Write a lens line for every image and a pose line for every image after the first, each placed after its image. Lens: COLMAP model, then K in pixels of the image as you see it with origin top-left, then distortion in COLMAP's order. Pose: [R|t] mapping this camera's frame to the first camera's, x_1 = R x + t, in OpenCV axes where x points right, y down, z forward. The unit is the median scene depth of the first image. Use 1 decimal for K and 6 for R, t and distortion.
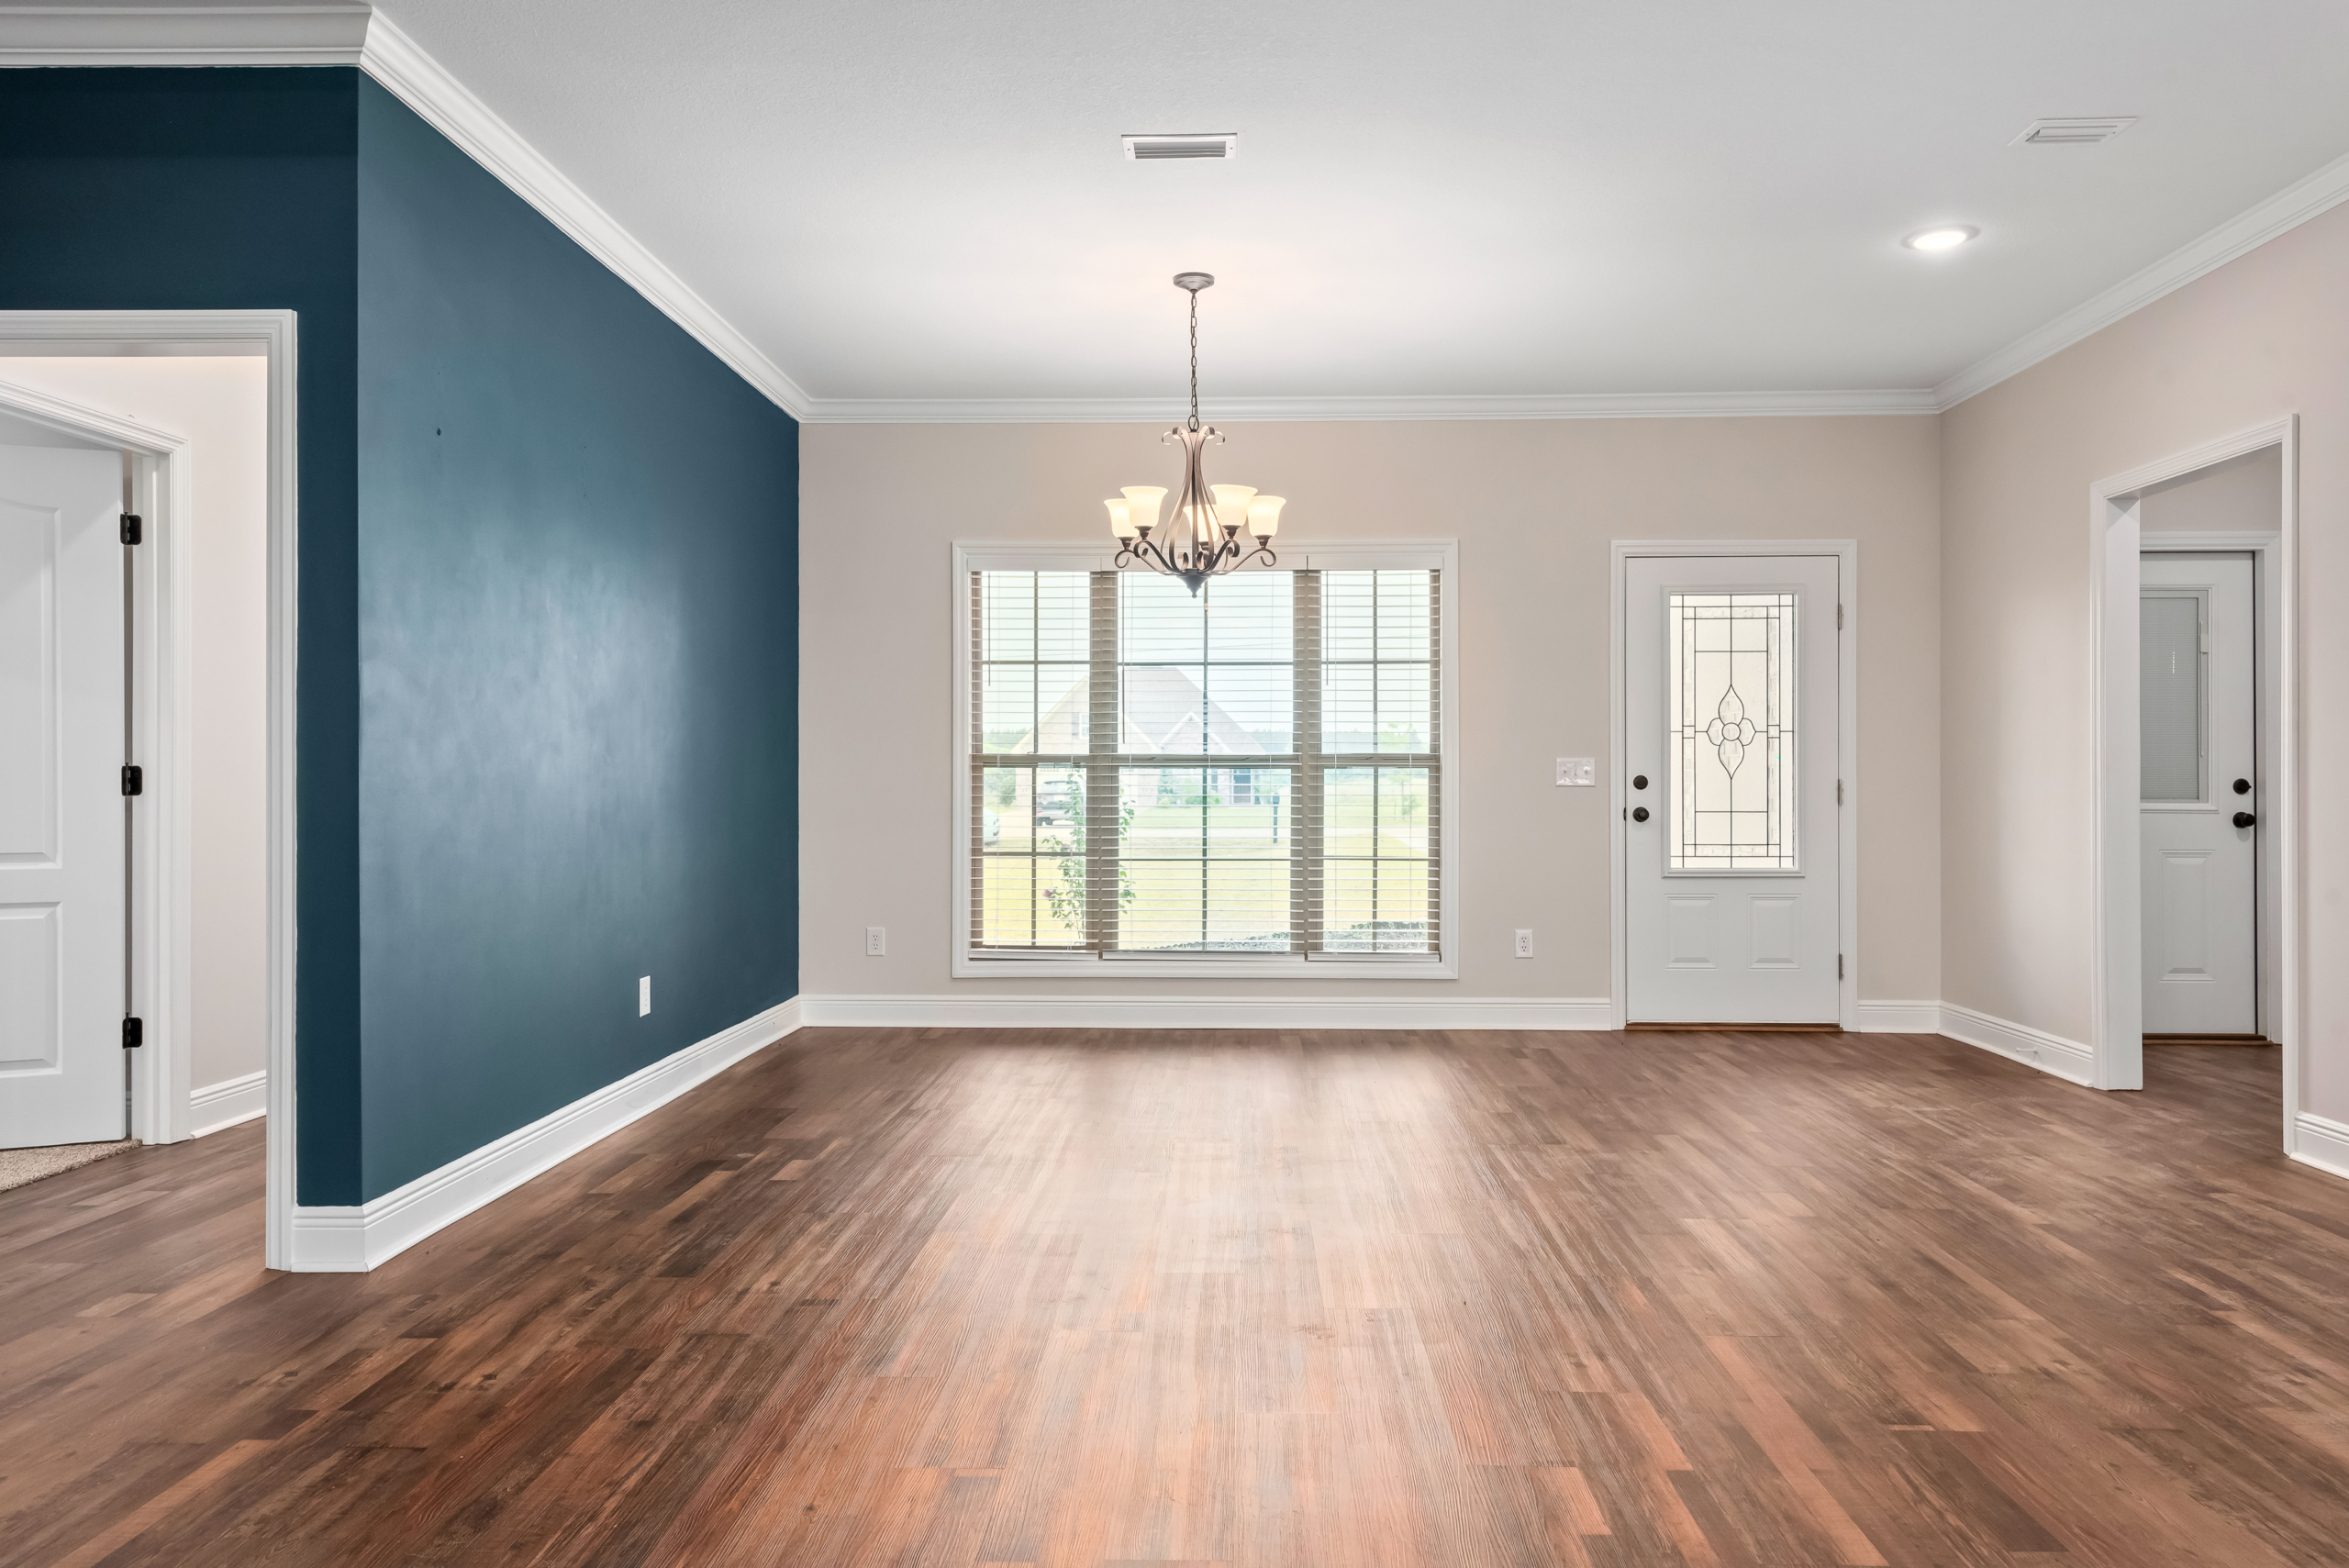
lens RADIAL K [[1547.6, 0, 1182.6], [0, 1547.6, 781.5], [0, 0, 1]] dist [0.013957, -0.003352]
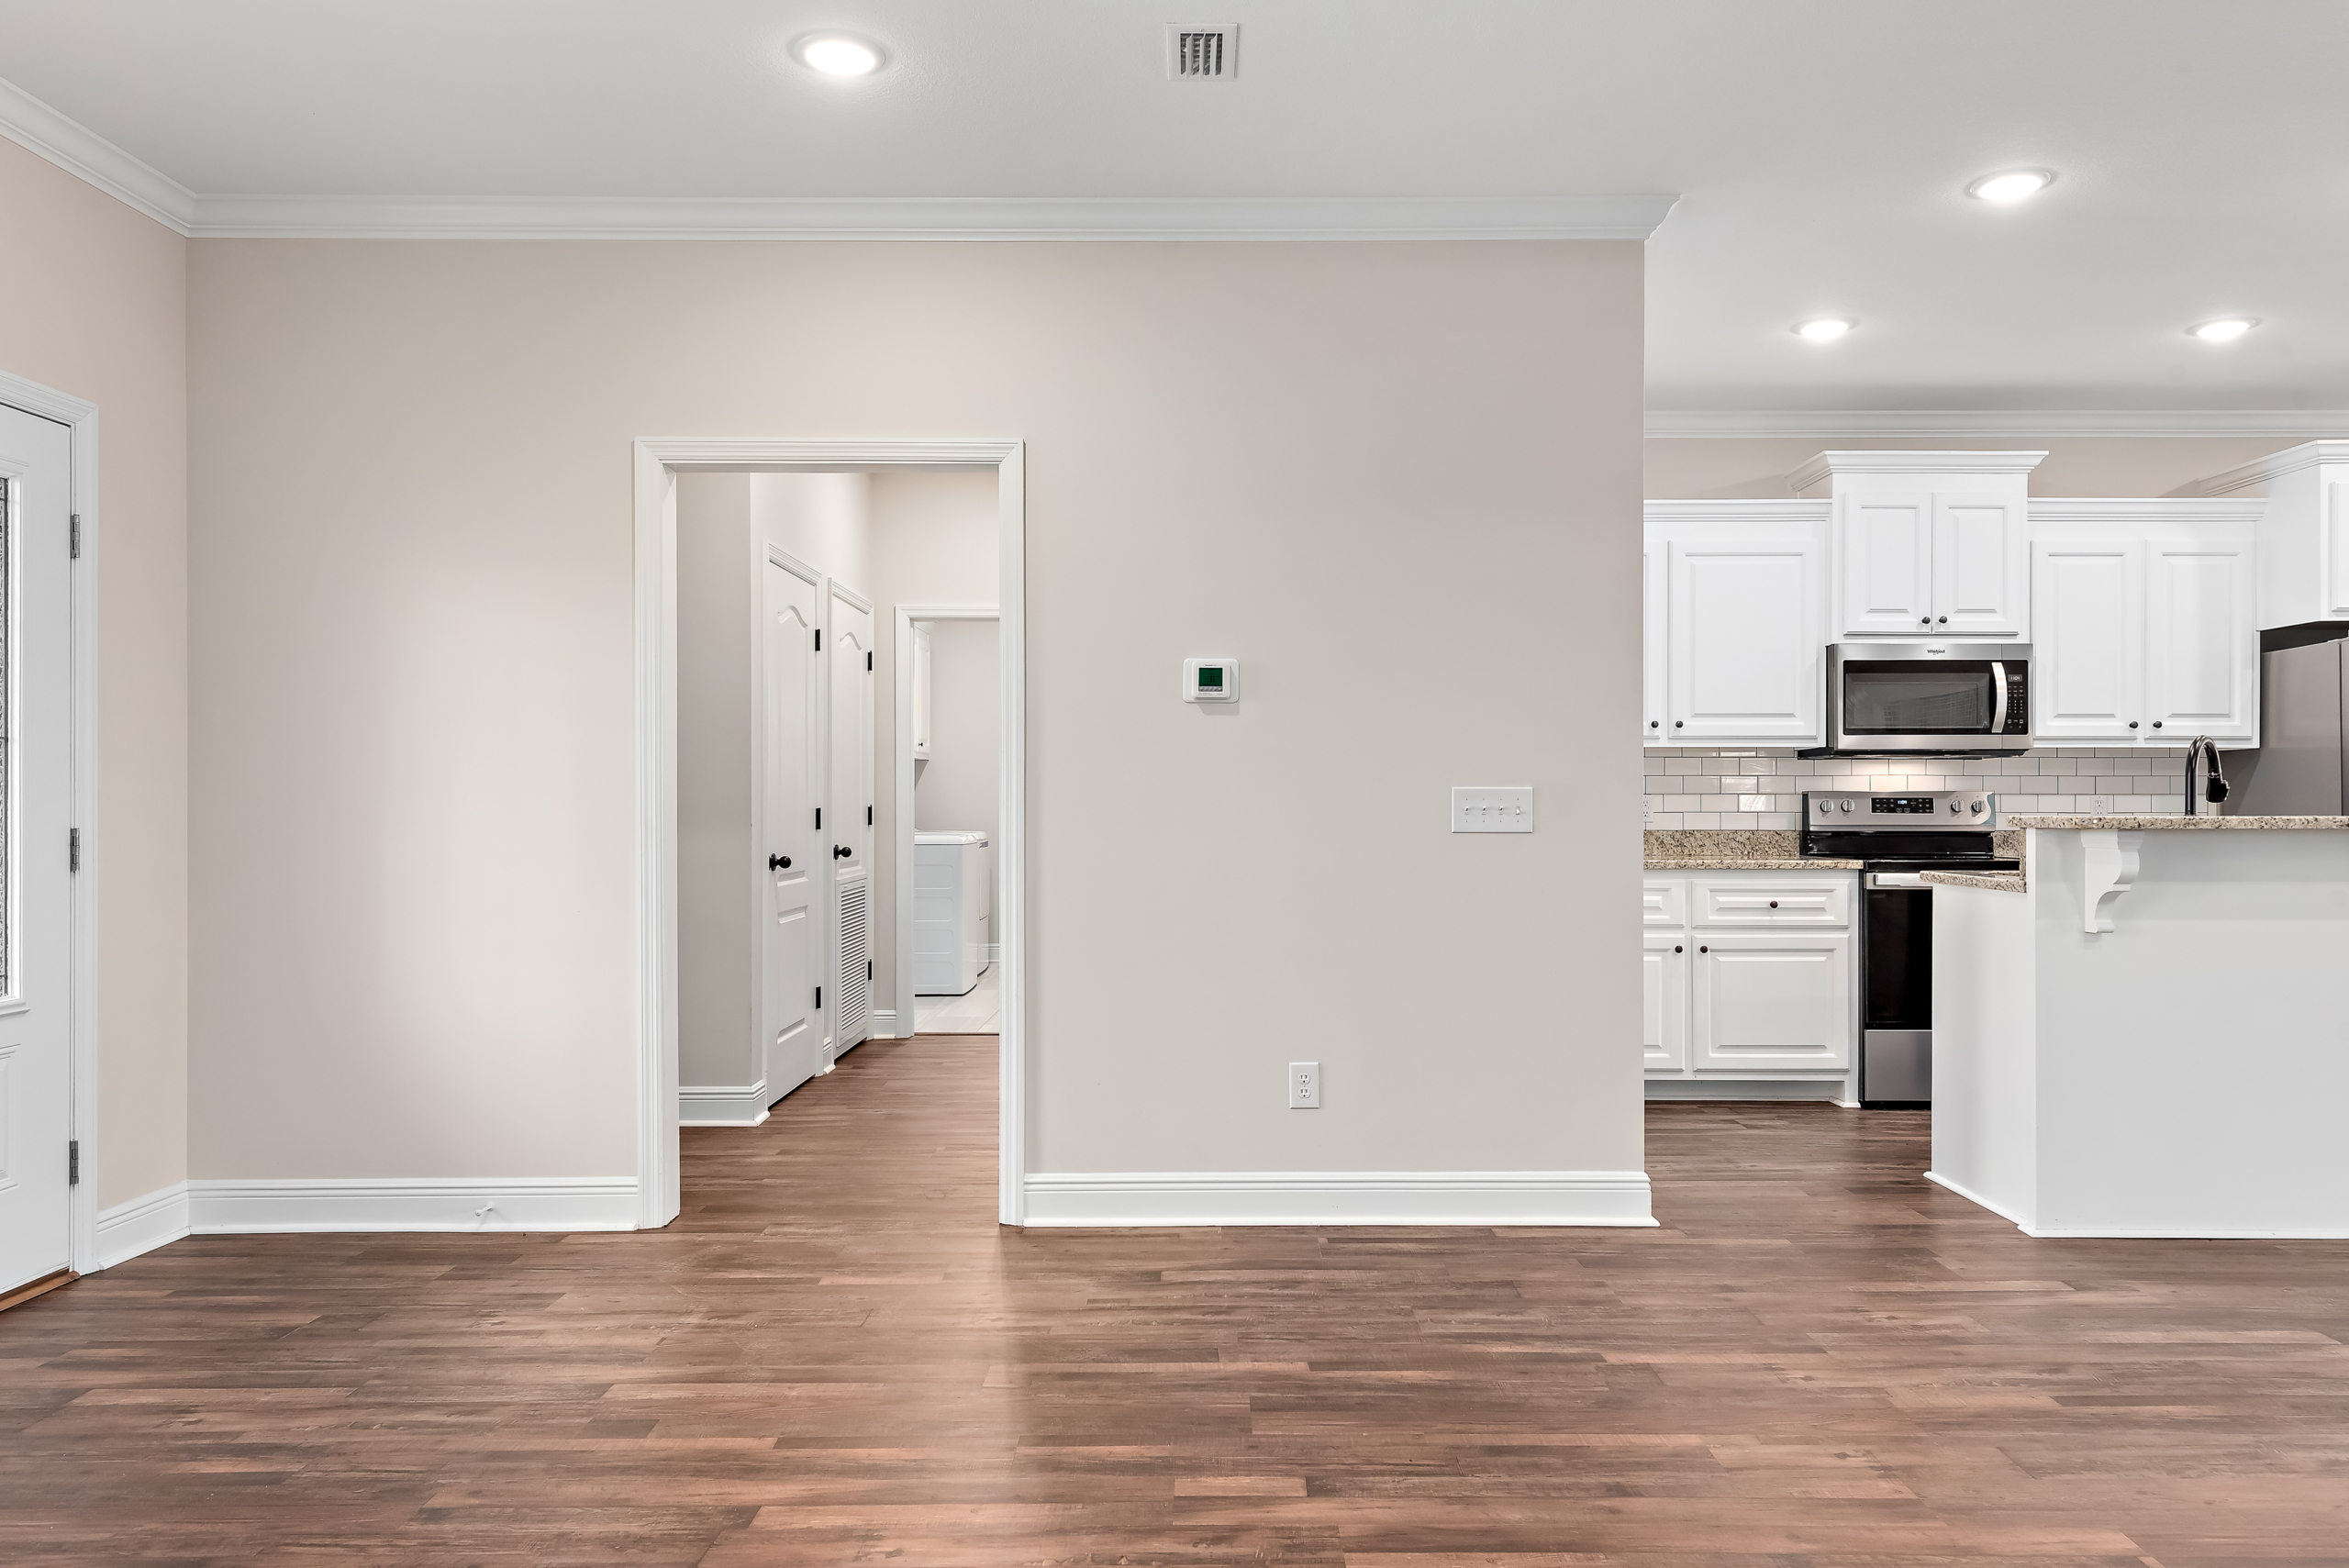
lens RADIAL K [[1547.6, 0, 1206.8], [0, 1547.6, 826.8], [0, 0, 1]] dist [0.013957, -0.003352]
pose [[-0.038321, -0.013282, 0.999177, -0.151229], [0.002694, 0.999907, 0.013395, -0.008376], [-0.999262, 0.003205, -0.038282, 0.611997]]
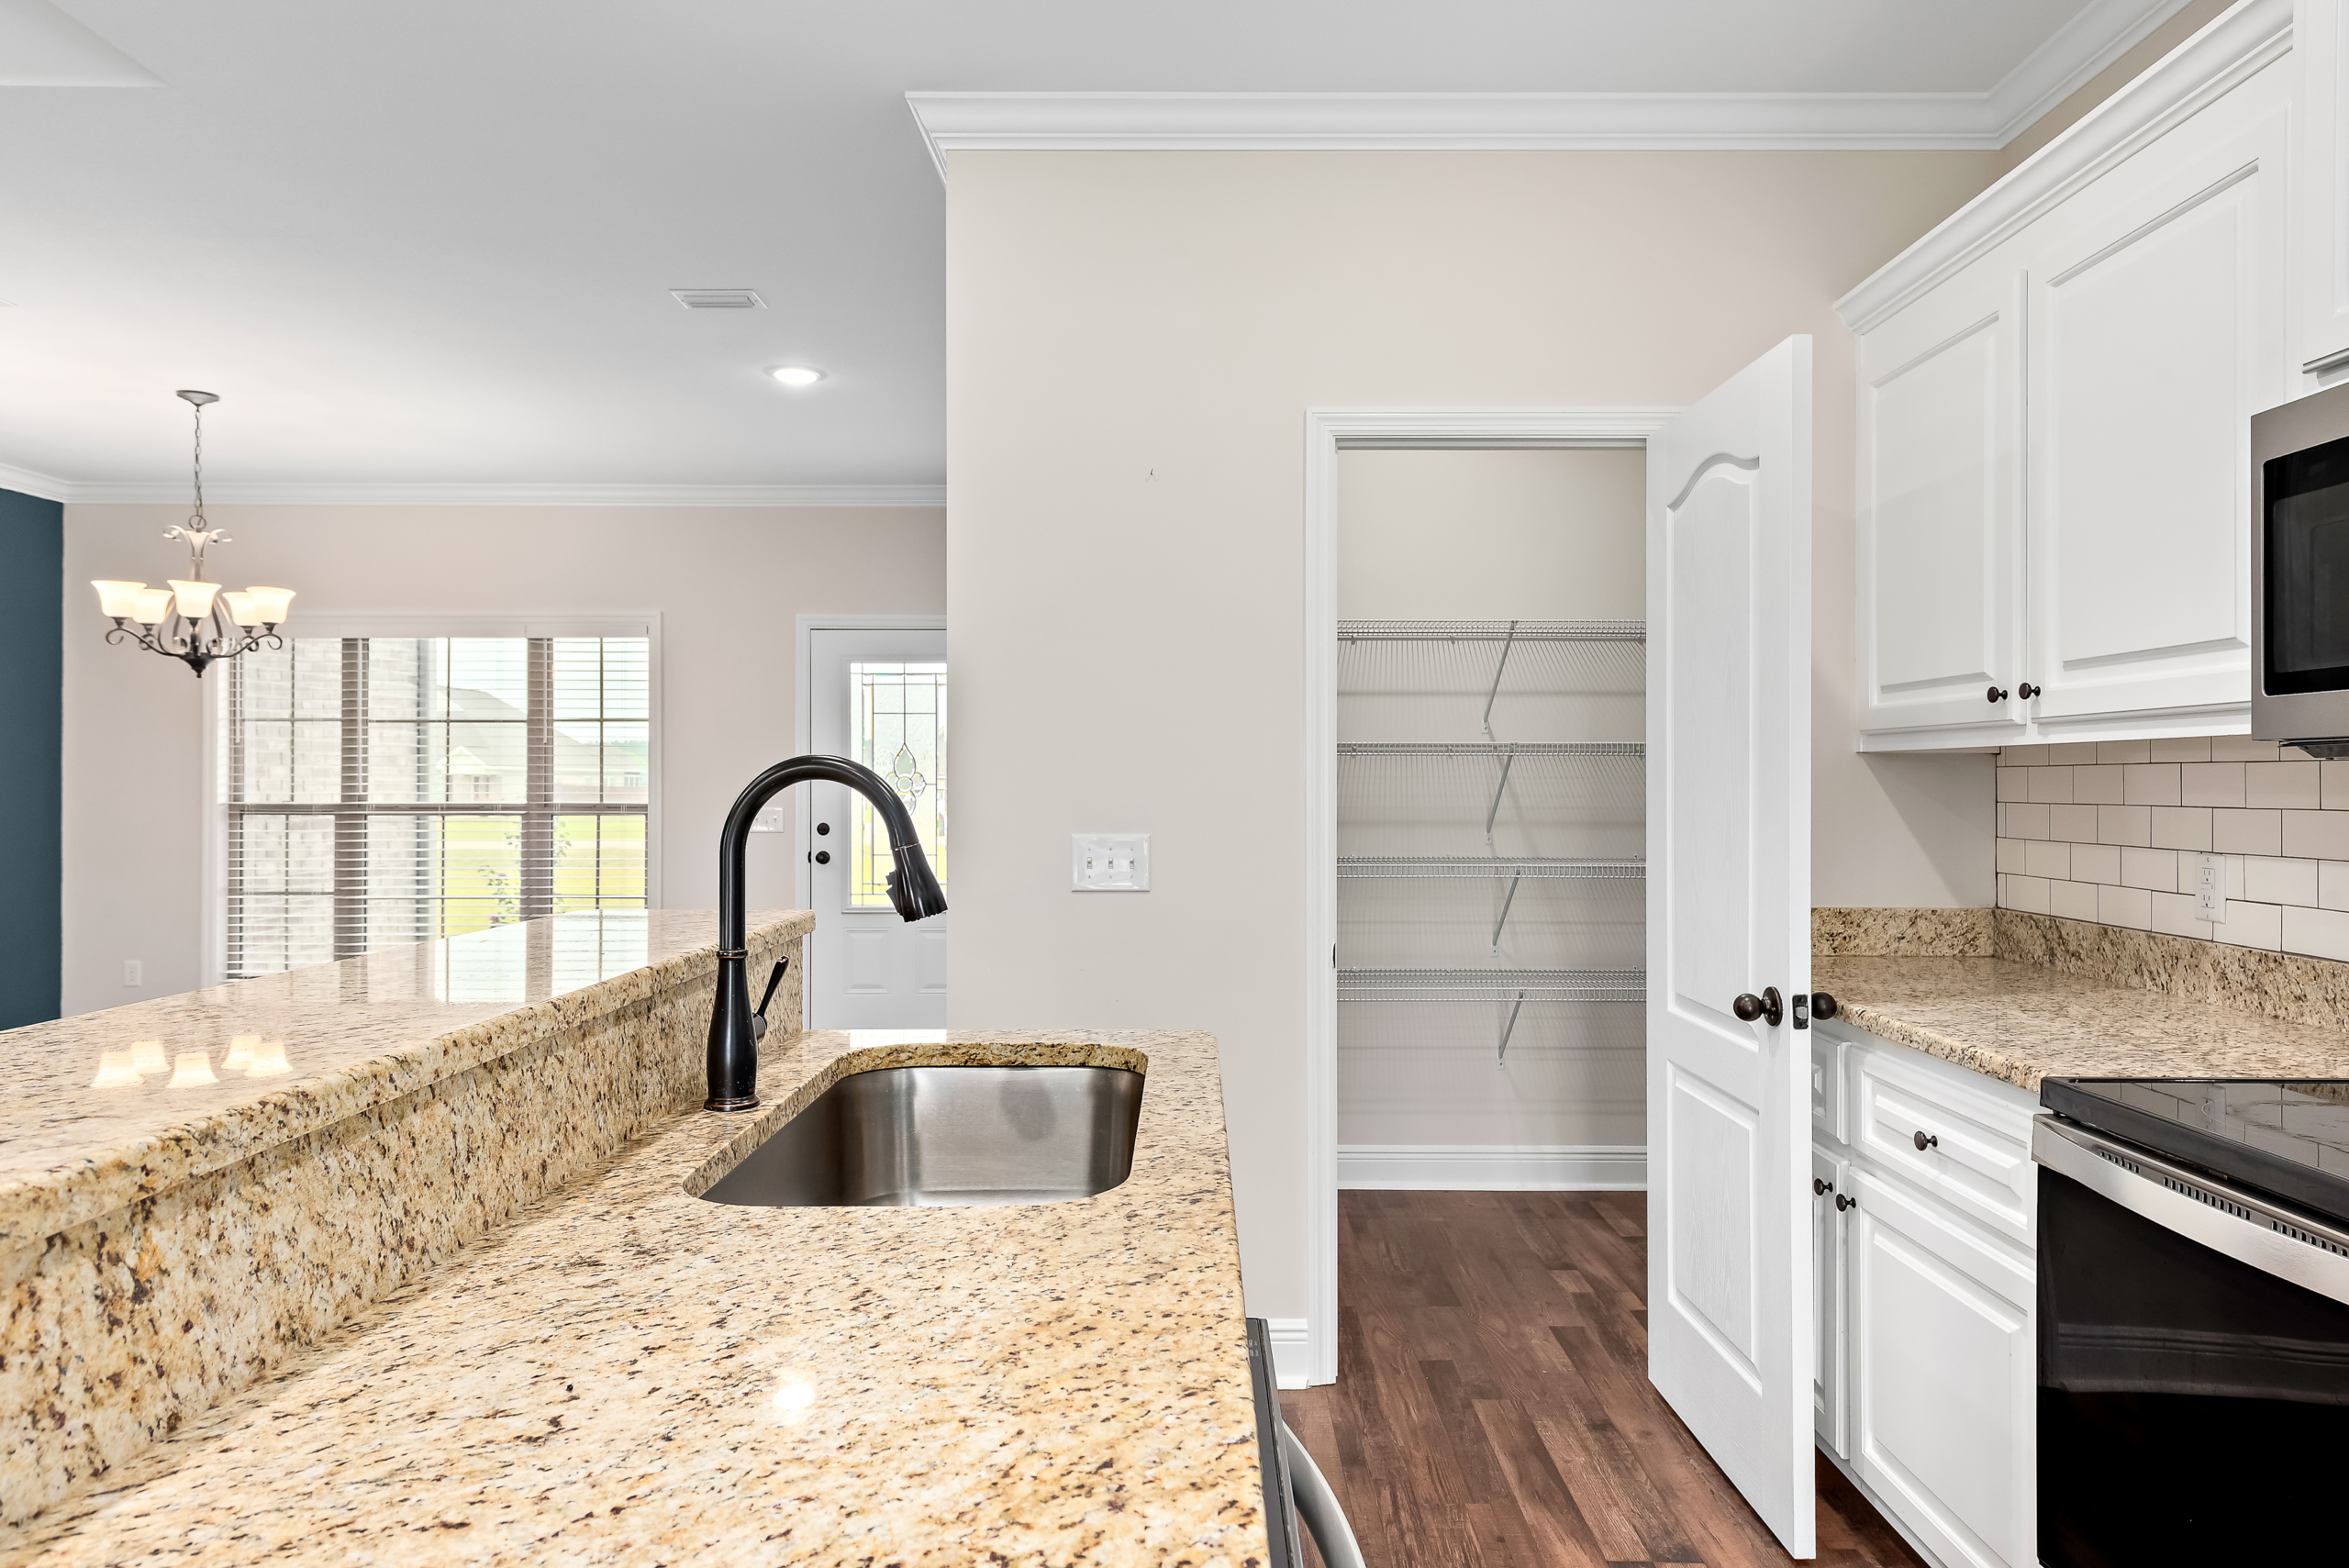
lens RADIAL K [[1434.0, 0, 1178.4], [0, 1434.0, 780.5], [0, 0, 1]] dist [0.014090, -0.001399]
pose [[0.999537, 0.000292, 0.030436, 0.522269], [-0.000191, 0.999995, -0.003305, -0.031551], [-0.030436, 0.003298, 0.999531, -0.050130]]
